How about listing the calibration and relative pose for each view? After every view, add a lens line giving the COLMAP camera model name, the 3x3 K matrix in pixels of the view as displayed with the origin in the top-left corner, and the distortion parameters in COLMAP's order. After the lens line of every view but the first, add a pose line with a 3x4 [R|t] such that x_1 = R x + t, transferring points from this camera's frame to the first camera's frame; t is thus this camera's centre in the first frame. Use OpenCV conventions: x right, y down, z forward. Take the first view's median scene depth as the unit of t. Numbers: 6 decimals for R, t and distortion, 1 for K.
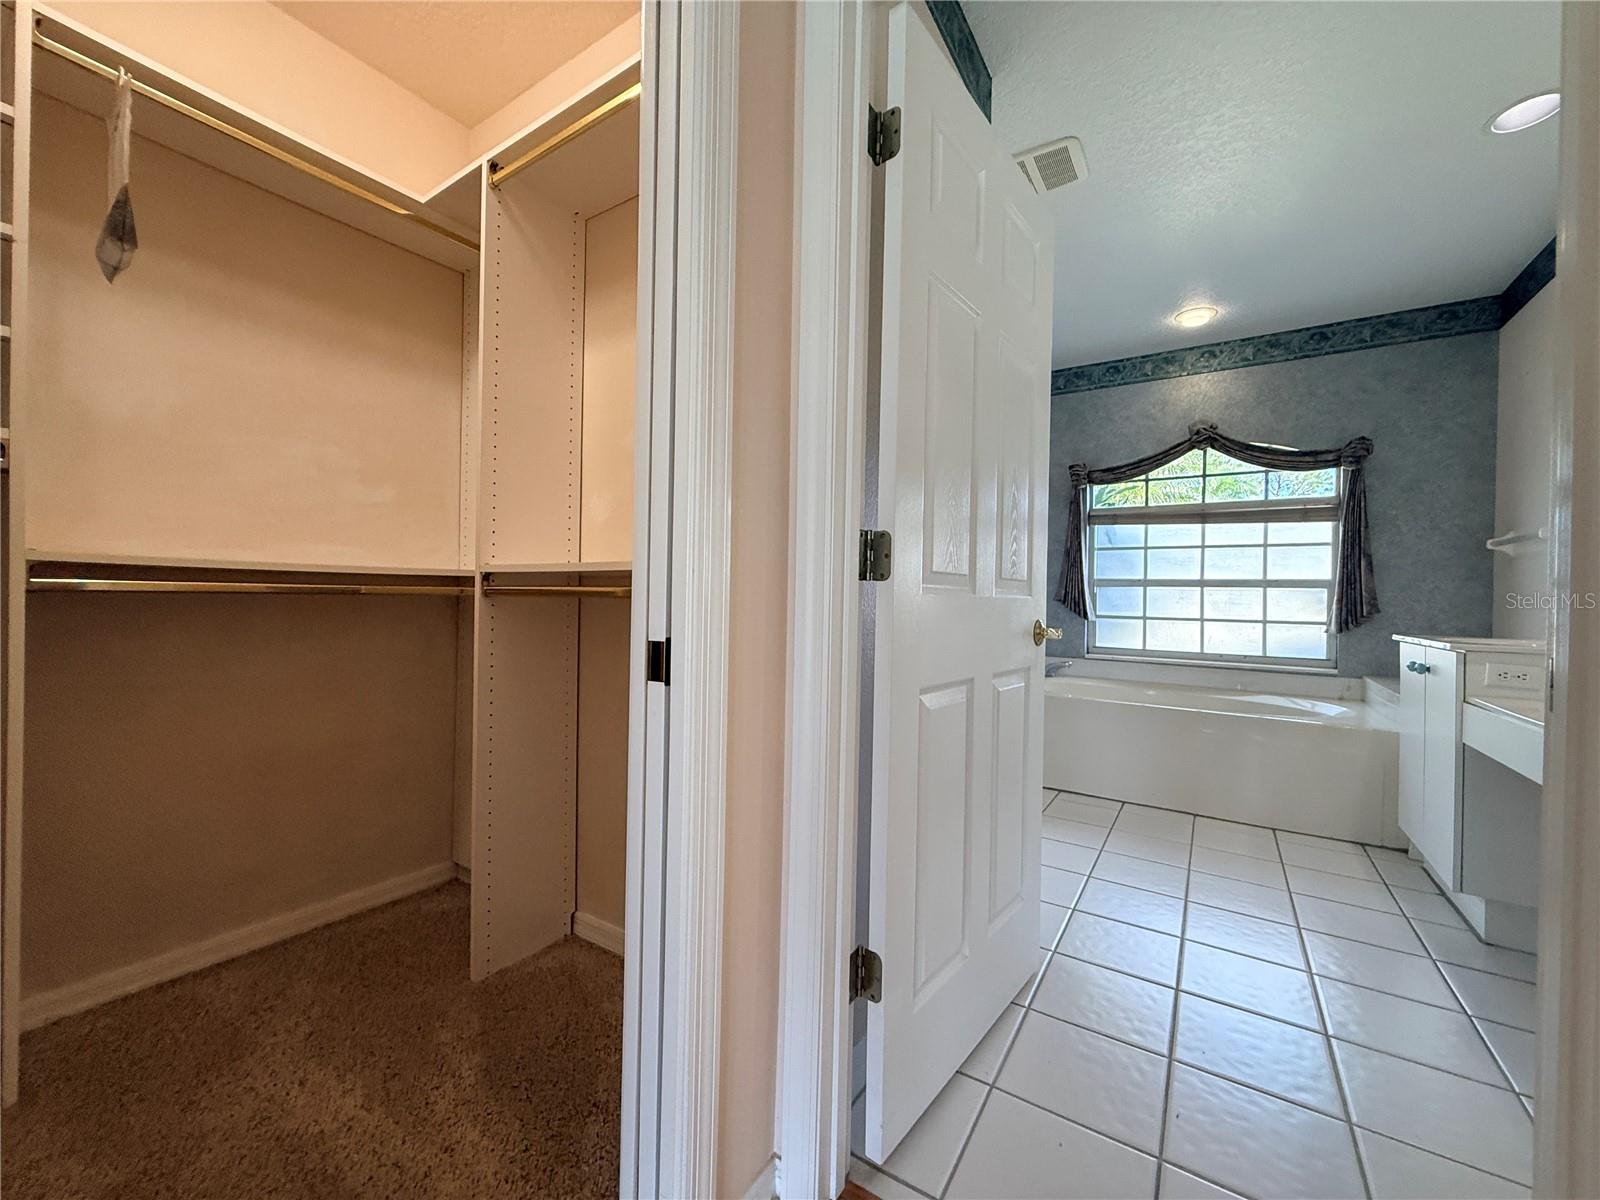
lens RADIAL K [[637.6, 0, 798.0], [0, 637.6, 600.1], [0, 0, 1]] dist [-0.001625, 0.000427]
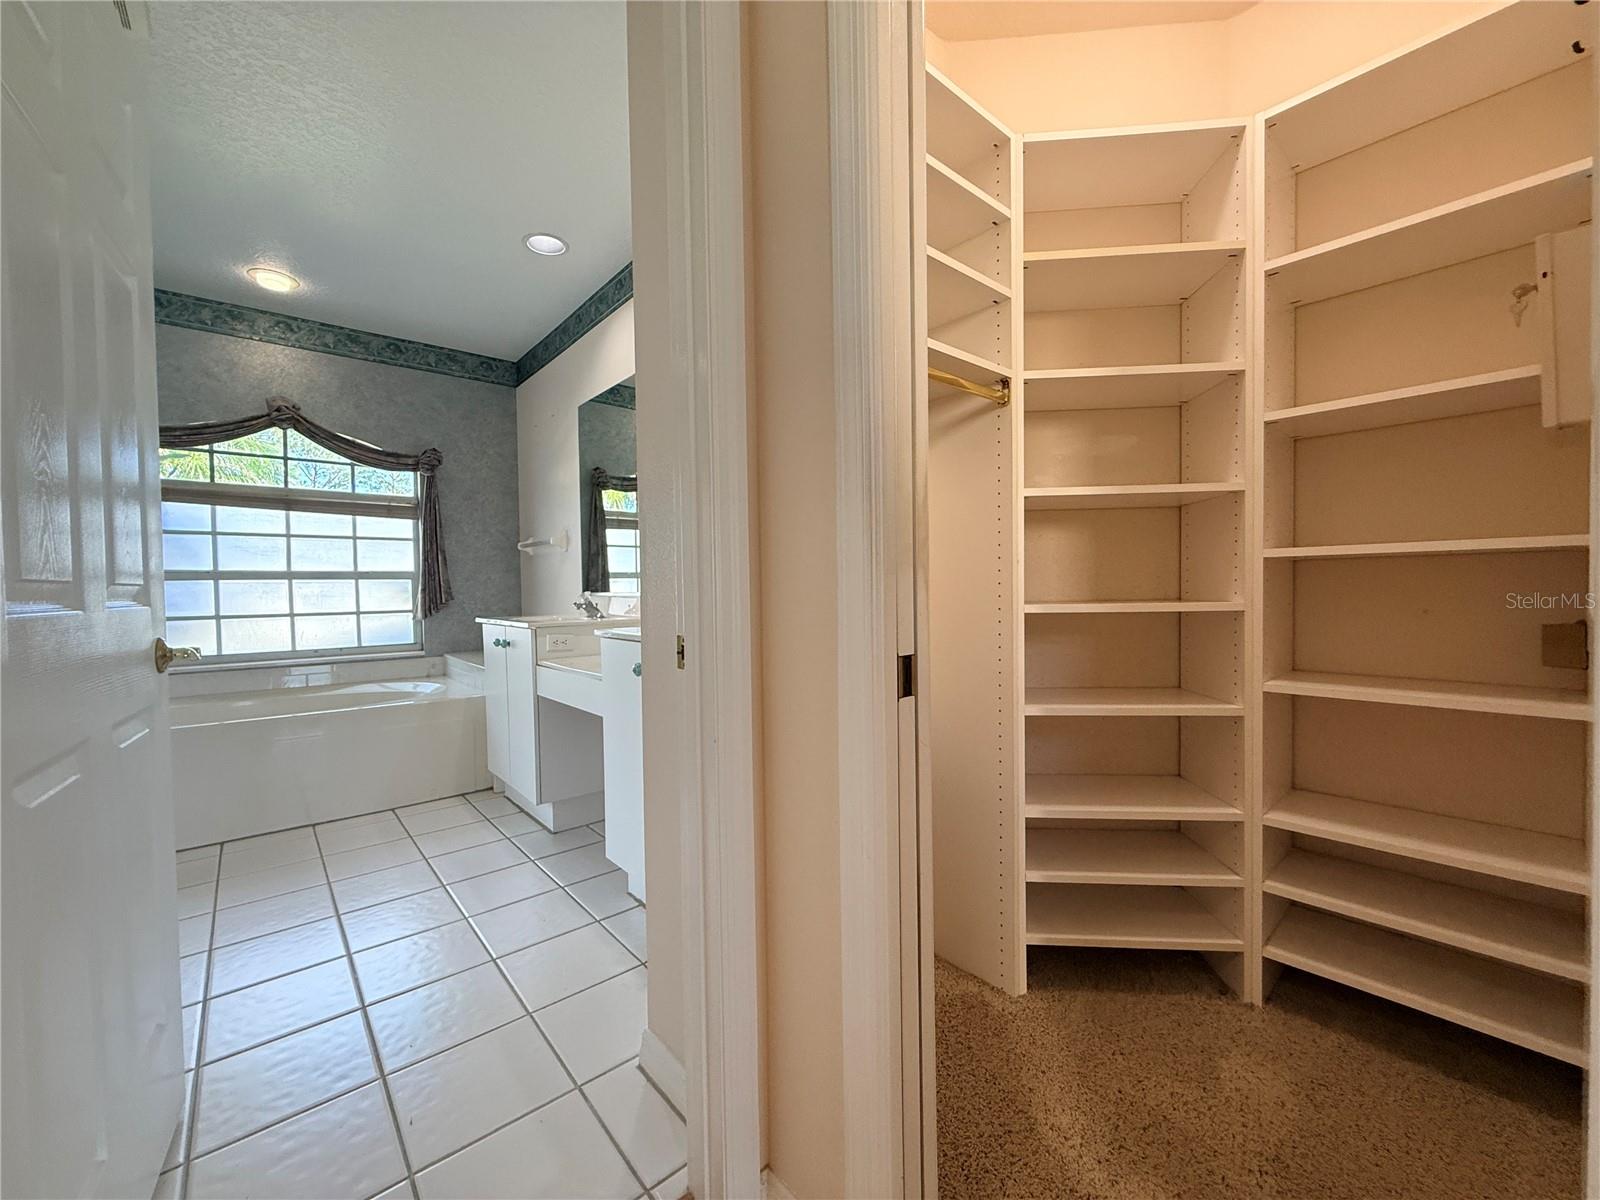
lens RADIAL K [[637.6, 0, 798.0], [0, 637.6, 600.1], [0, 0, 1]] dist [-0.001625, 0.000427]
pose [[0.275517, -0.045788, 0.960205, -0.052625], [0.025352, 0.998864, 0.040357, -0.010228], [-0.960962, 0.013224, 0.276364, 0.044229]]
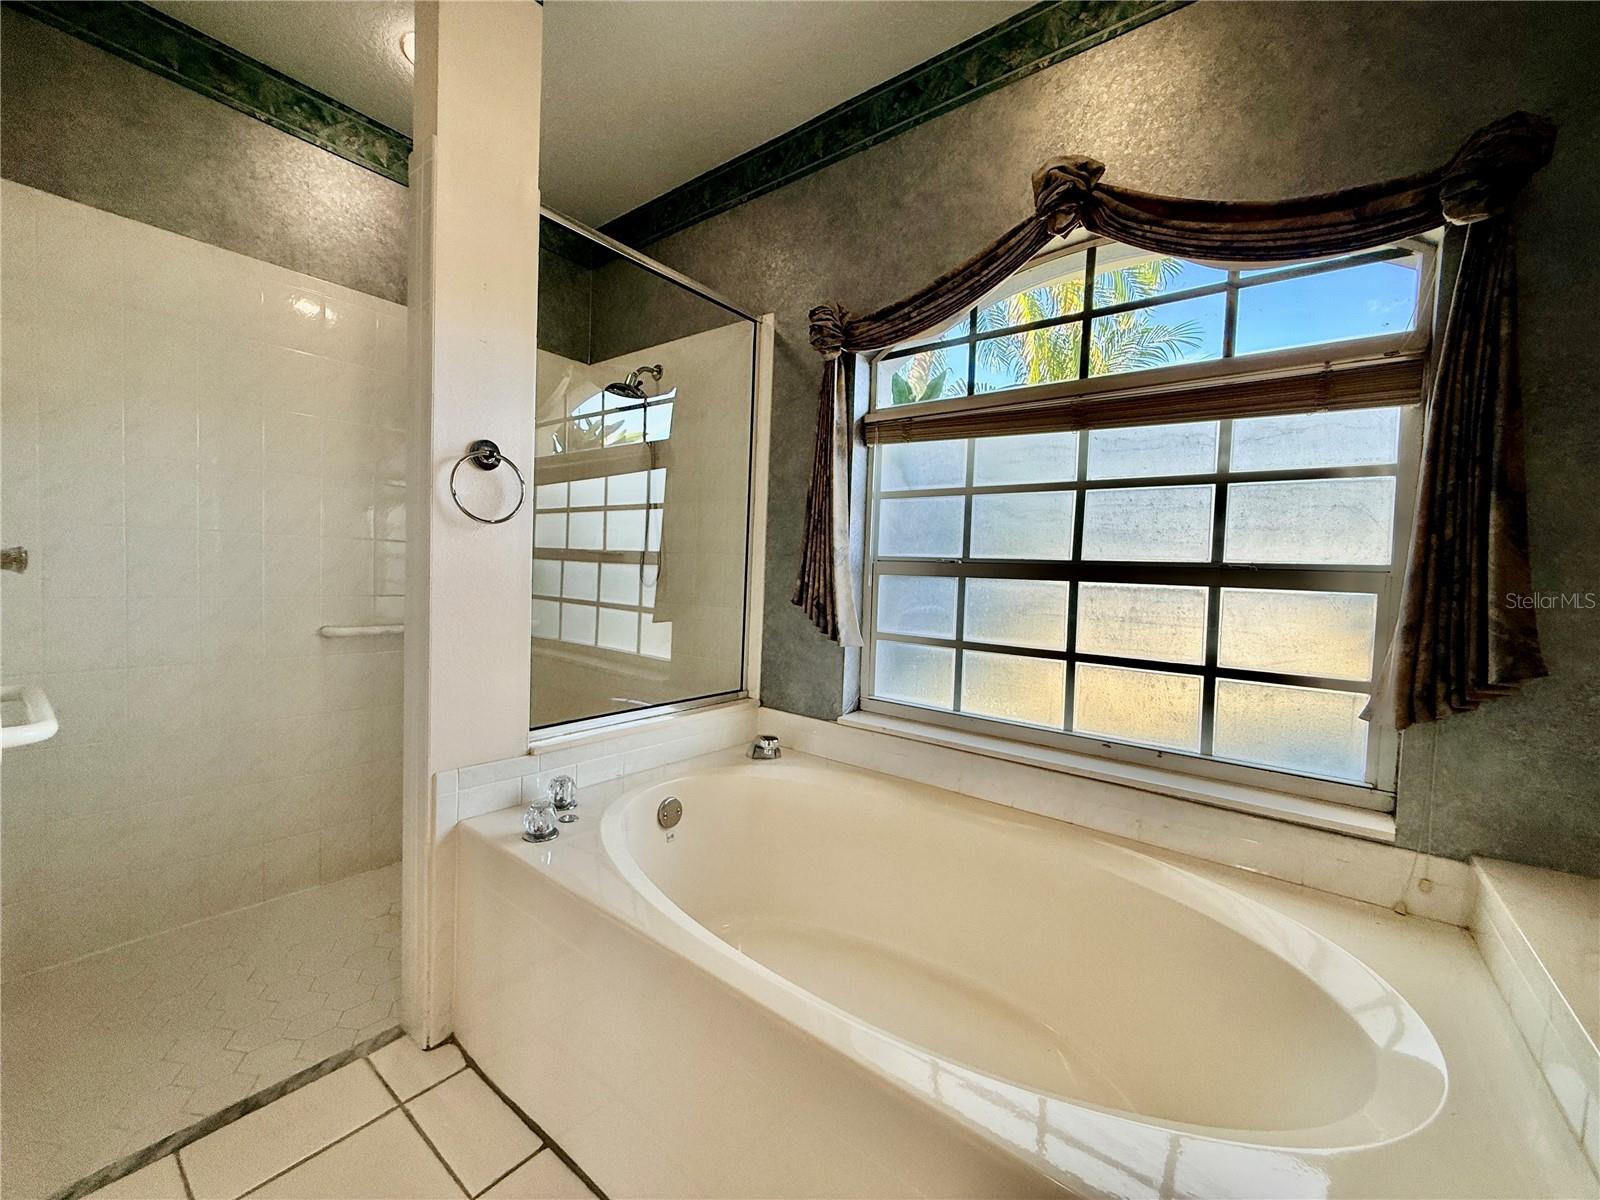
lens RADIAL K [[637.6, 0, 798.0], [0, 637.6, 600.1], [0, 0, 1]] dist [-0.001625, 0.000427]
pose [[0.996207, 0.020611, -0.084540, 0.527798], [-0.017381, 0.999097, 0.038768, -0.021968], [0.085263, -0.037151, 0.995666, 0.605936]]
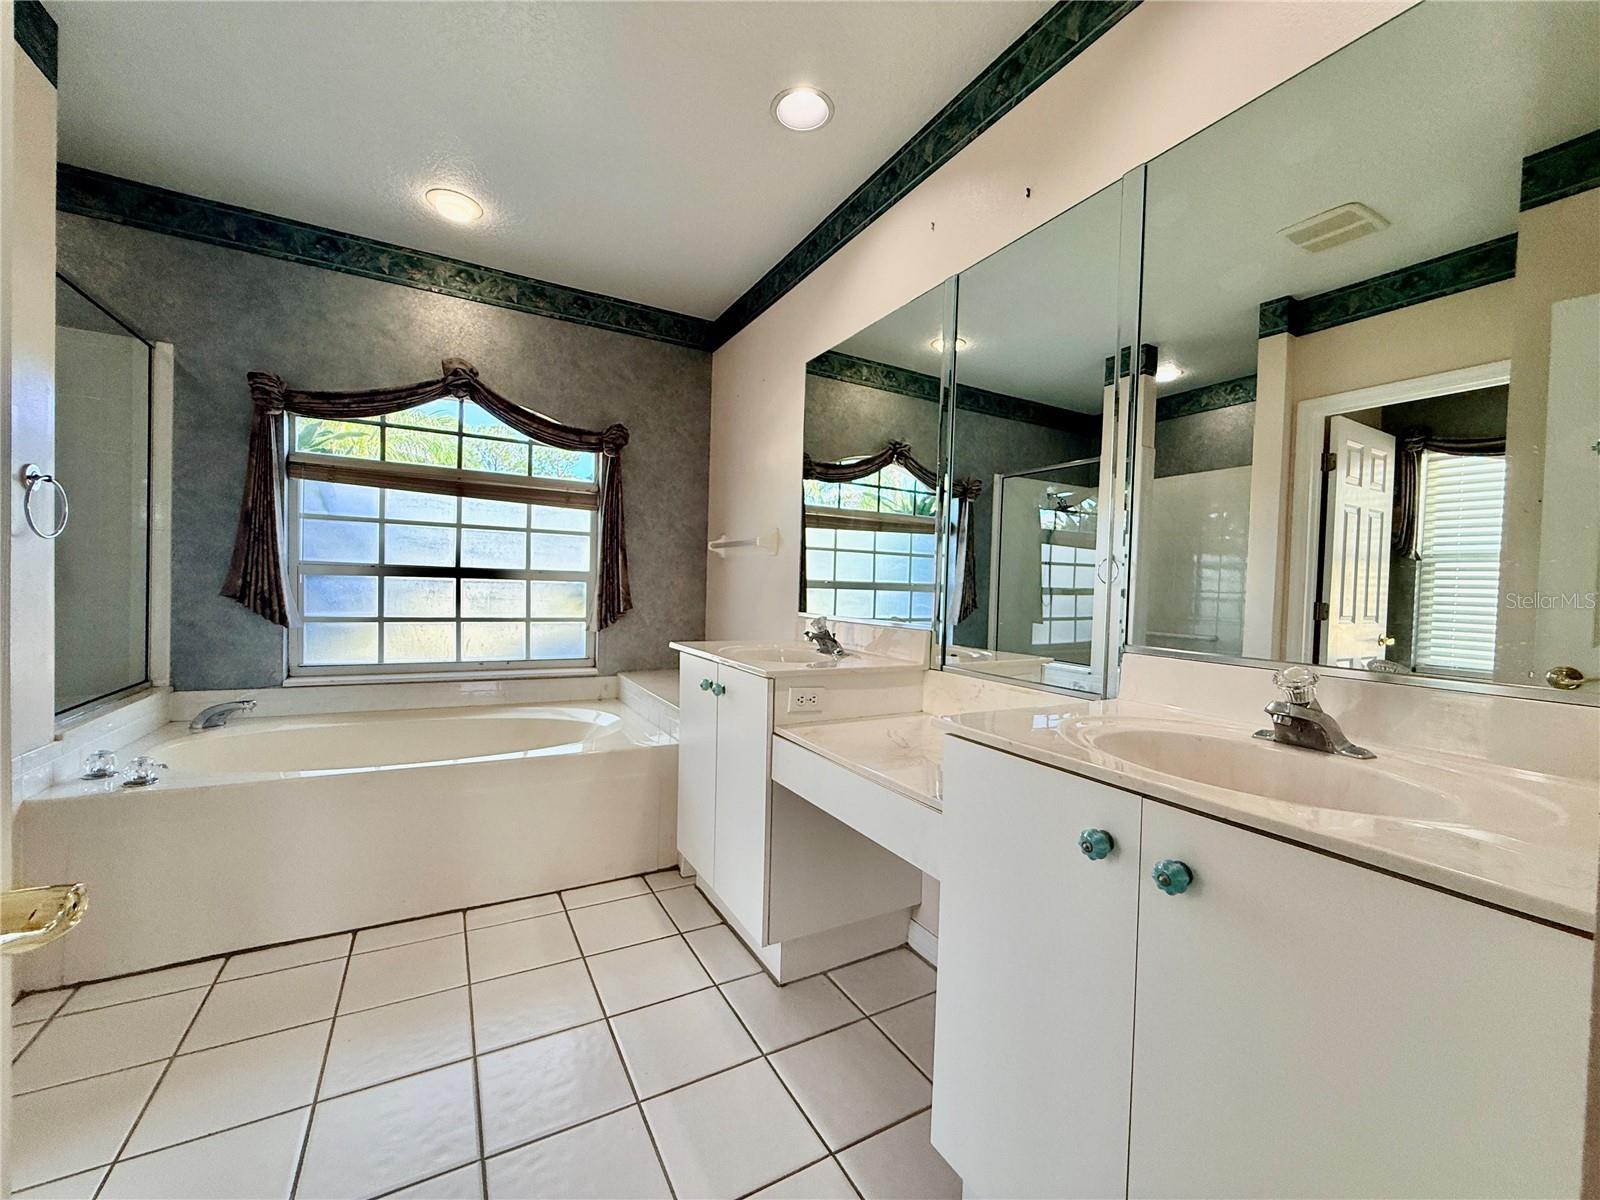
lens RADIAL K [[637.6, 0, 798.0], [0, 637.6, 600.1], [0, 0, 1]] dist [-0.001625, 0.000427]
pose [[0.461099, -0.025989, 0.886968, 0.145213], [-0.015671, 0.999177, 0.037423, -0.031247], [-0.887210, -0.031155, 0.460312, 0.294620]]
